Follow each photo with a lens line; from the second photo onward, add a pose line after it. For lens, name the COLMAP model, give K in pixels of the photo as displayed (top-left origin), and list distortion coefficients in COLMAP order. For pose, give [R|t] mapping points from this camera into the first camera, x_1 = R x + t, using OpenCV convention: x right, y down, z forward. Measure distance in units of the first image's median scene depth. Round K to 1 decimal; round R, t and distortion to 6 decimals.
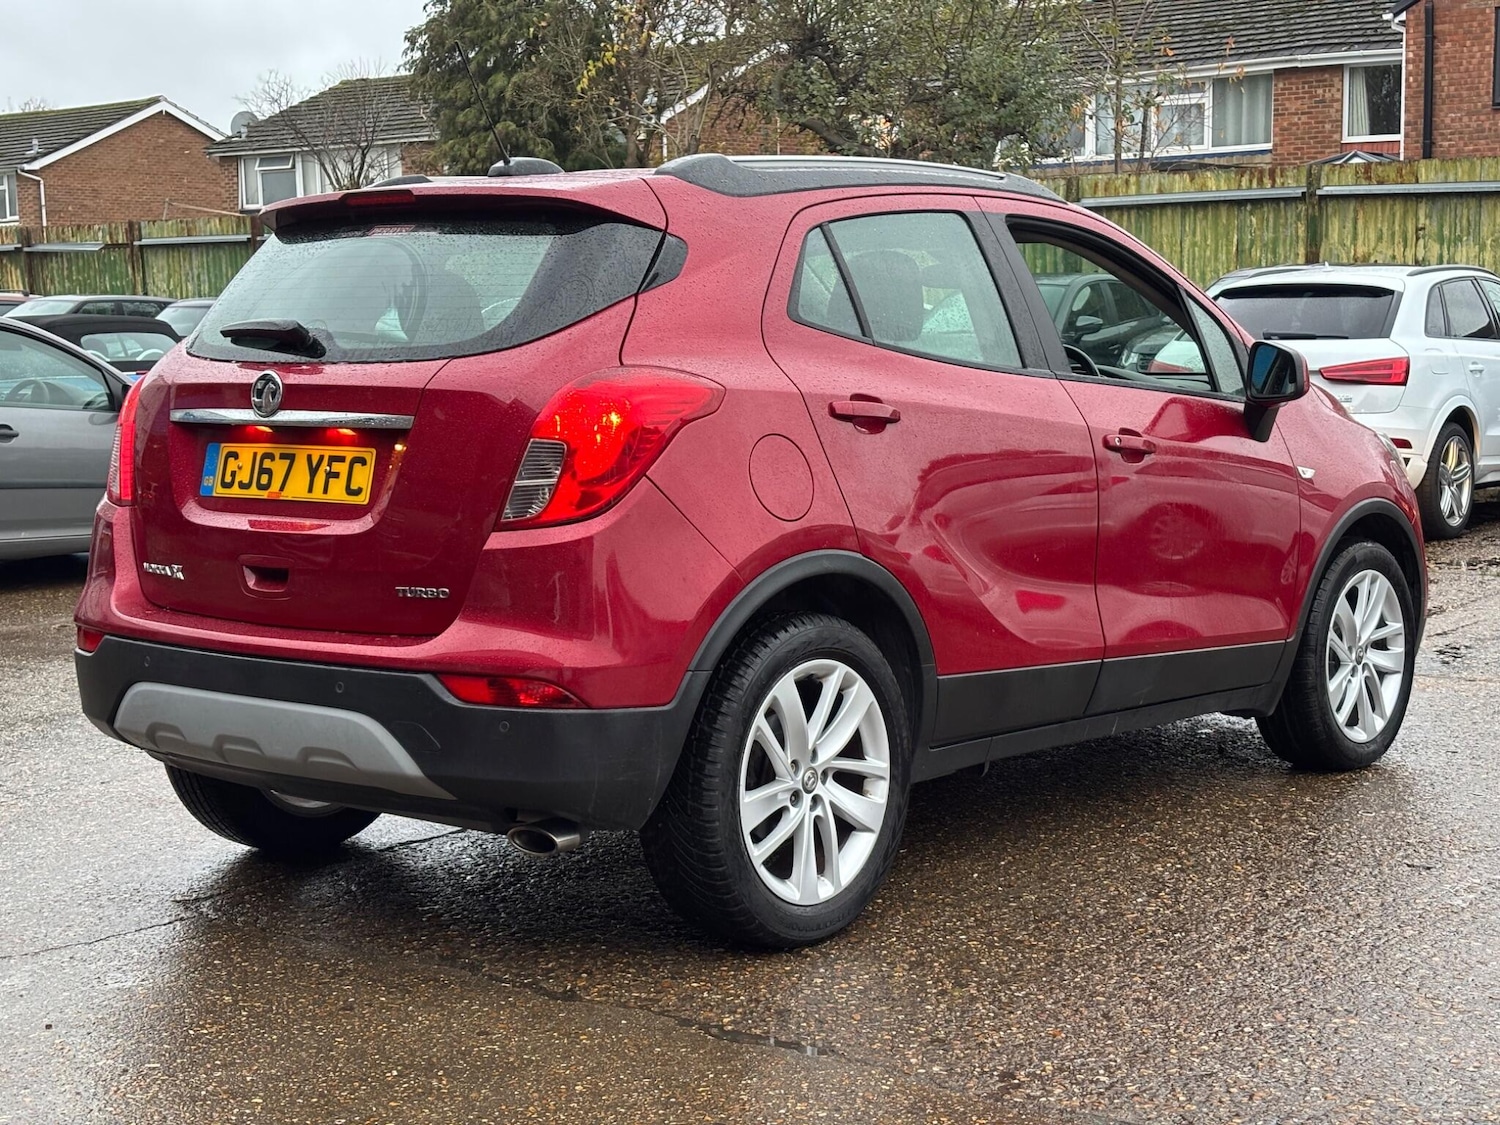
lens RADIAL K [[2240.5, 0, 753.6], [0, 2240.5, 582.6], [0, 0, 1]] dist [0.232801, -0.846451]
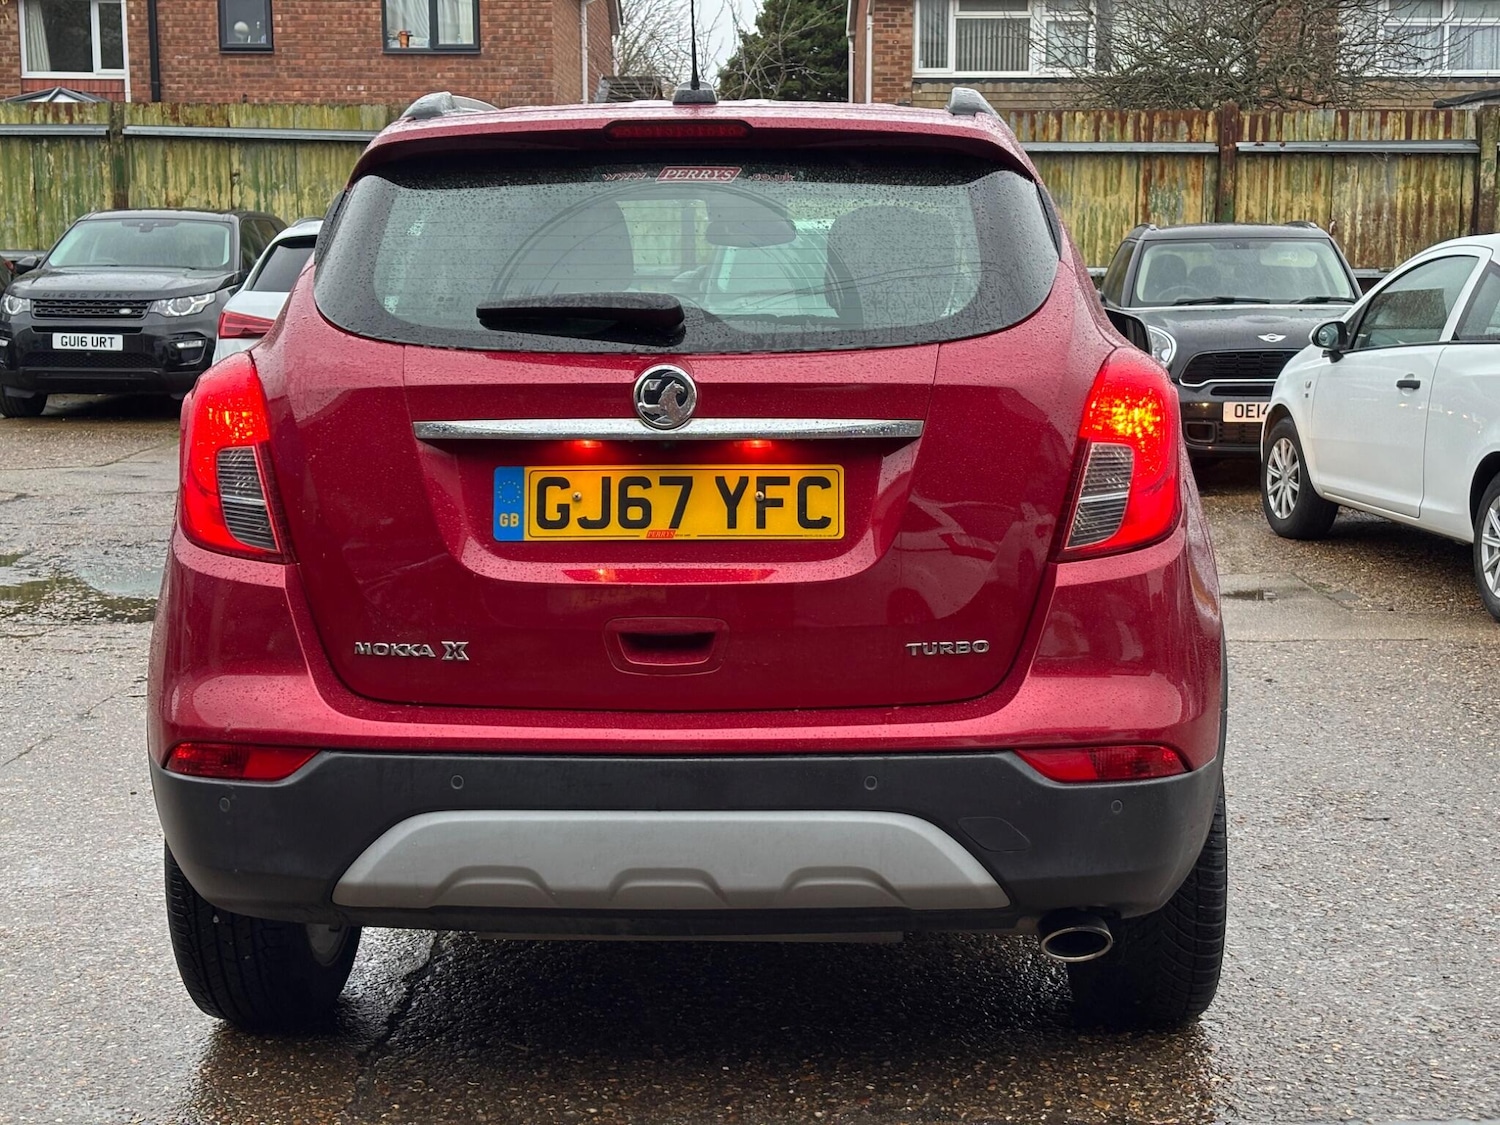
lens RADIAL K [[2240.5, 0, 753.6], [0, 2240.5, 582.6], [0, 0, 1]] dist [0.232801, -0.846451]
pose [[0.799032, -0.078845, 0.596096, -0.126079], [0.063760, 0.996886, 0.046390, -0.011113], [-0.597898, 0.000941, 0.801572, 0.080532]]
